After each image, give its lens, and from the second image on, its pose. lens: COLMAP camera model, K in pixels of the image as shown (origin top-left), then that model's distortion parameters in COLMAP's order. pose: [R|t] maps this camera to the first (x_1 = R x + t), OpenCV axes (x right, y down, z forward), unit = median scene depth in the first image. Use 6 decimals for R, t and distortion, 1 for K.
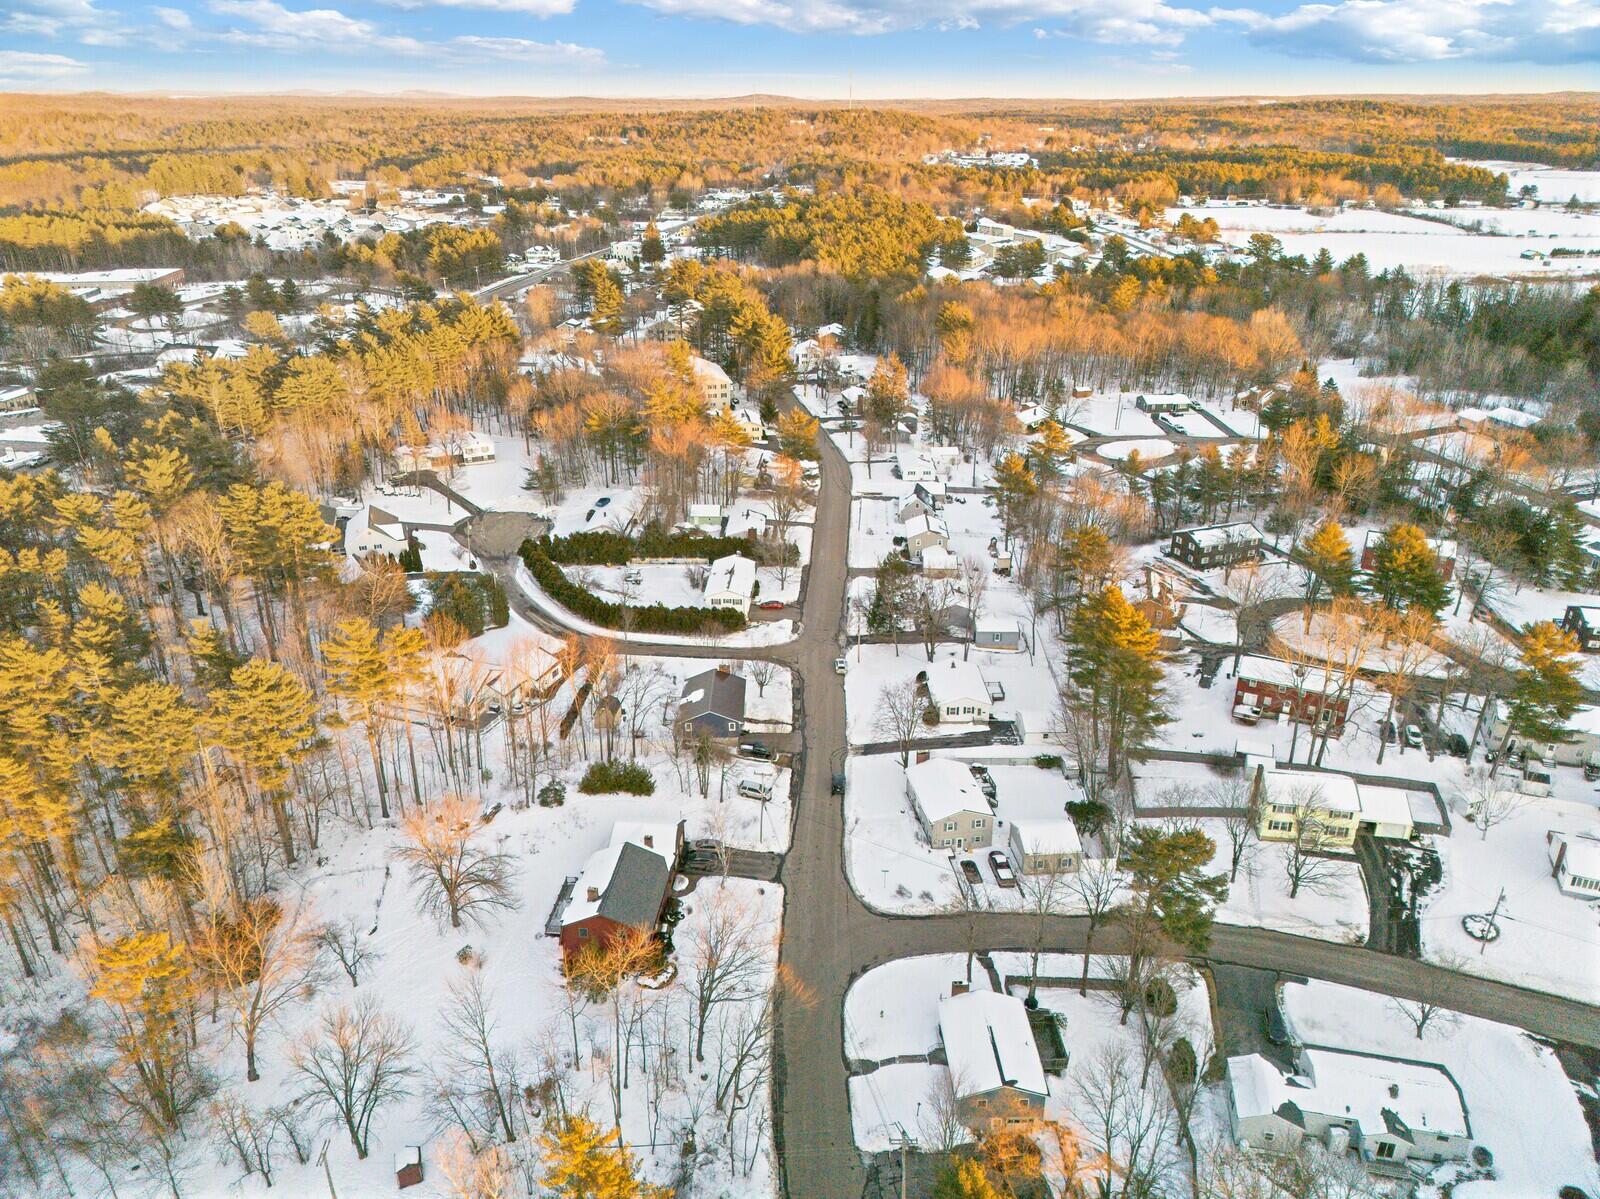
lens RADIAL K [[1131.6, 0, 804.2], [0, 1131.6, 562.6], [0, 0, 1]] dist [0.074800, -0.071767]
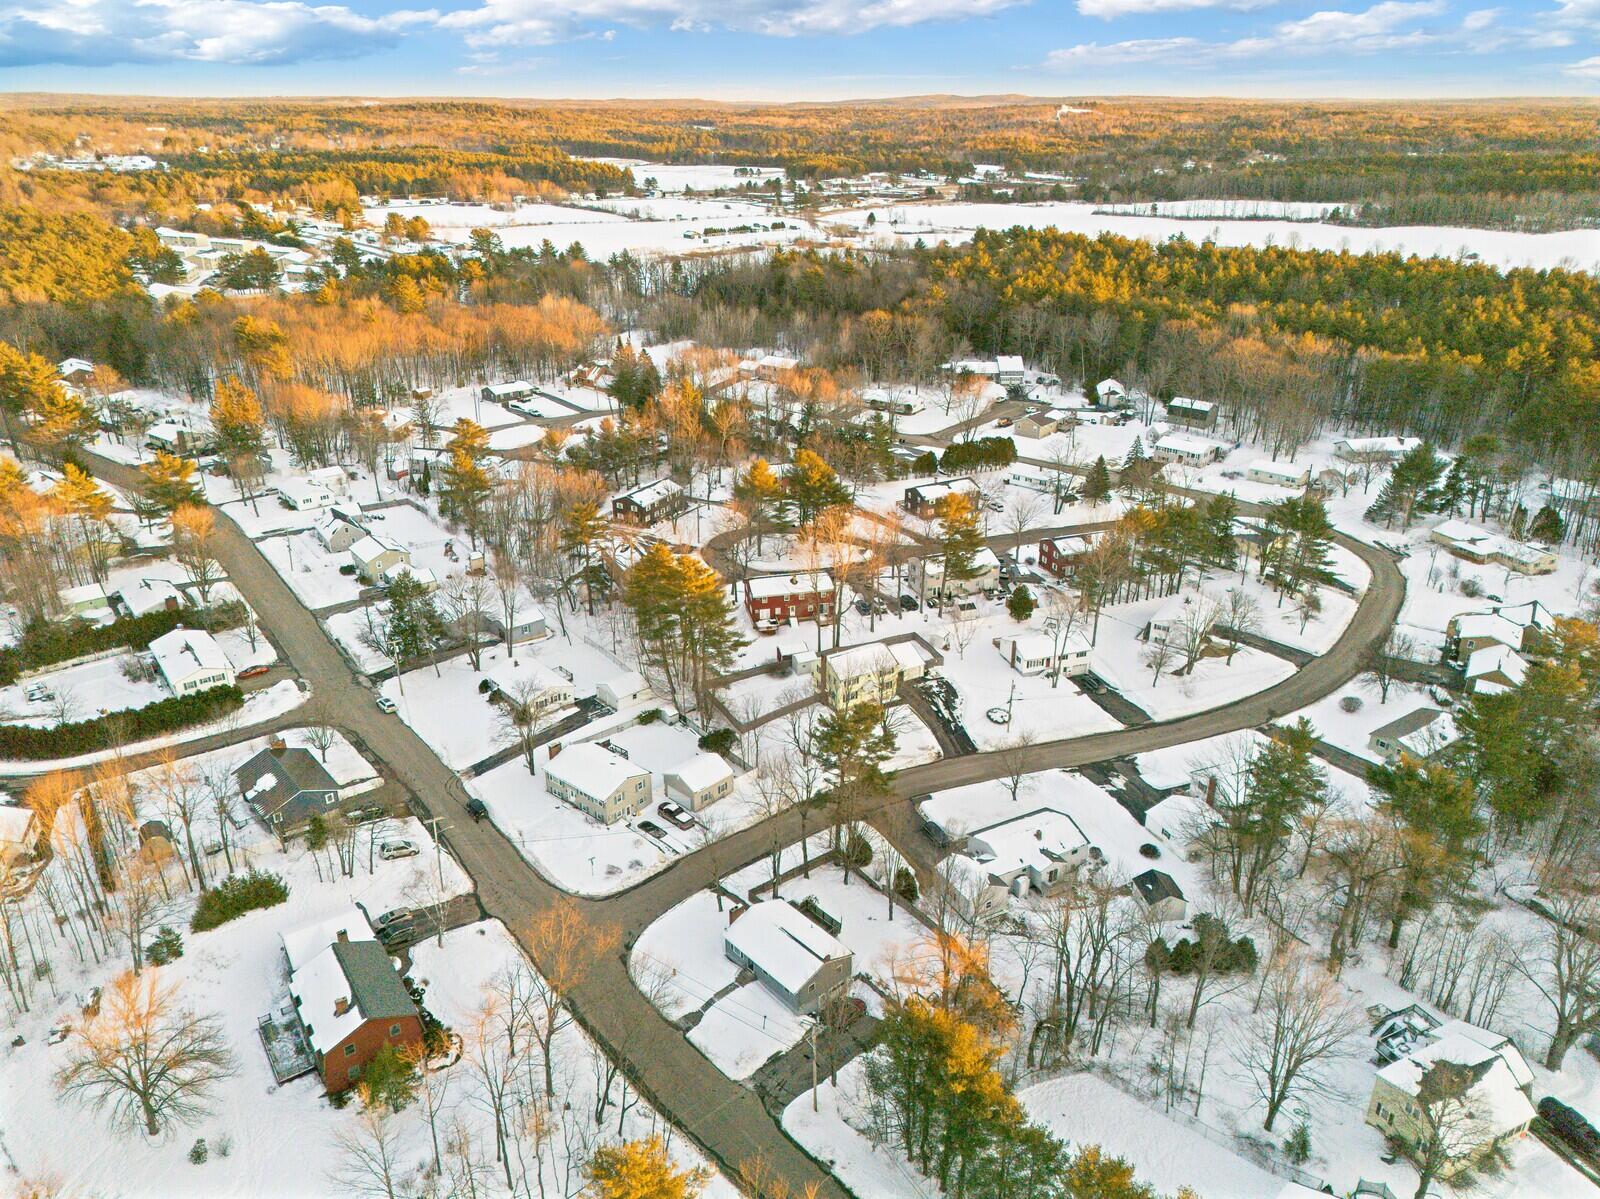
lens RADIAL K [[1131.6, 0, 804.2], [0, 1131.6, 562.6], [0, 0, 1]] dist [0.074800, -0.071767]
pose [[0.760355, -0.239724, 0.603649, -0.257114], [0.240091, 0.967304, 0.081722, -0.016072], [-0.603503, 0.082793, 0.793051, 0.046595]]
